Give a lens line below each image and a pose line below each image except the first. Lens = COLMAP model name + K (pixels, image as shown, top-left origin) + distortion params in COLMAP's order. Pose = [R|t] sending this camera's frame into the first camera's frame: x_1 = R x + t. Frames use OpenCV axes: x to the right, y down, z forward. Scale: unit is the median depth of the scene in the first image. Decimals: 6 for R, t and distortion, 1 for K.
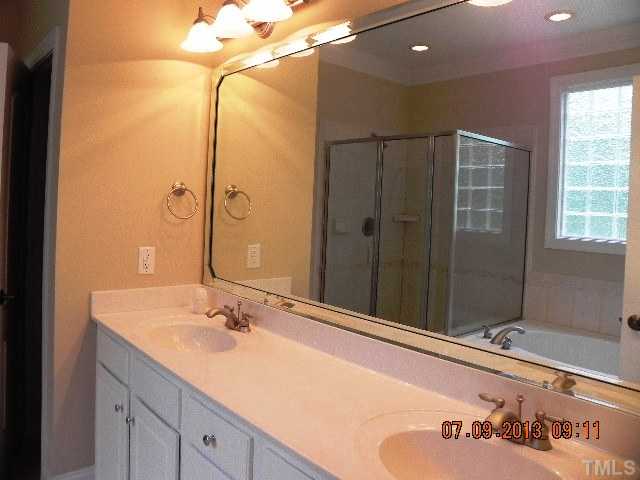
lens RADIAL K [[494.6, 0, 303.2], [0, 494.6, 214.5], [0, 0, 1]] dist [-0.137915, 0.074471]
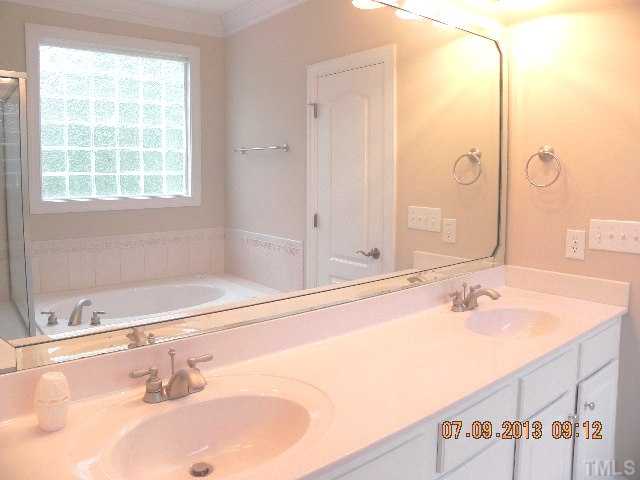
lens RADIAL K [[494.6, 0, 303.2], [0, 494.6, 214.5], [0, 0, 1]] dist [-0.137915, 0.074471]
pose [[0.045291, -0.117231, 0.992071, -0.387861], [0.030281, 0.992795, 0.115934, -0.019545], [-0.998515, 0.024790, 0.048515, 0.476759]]
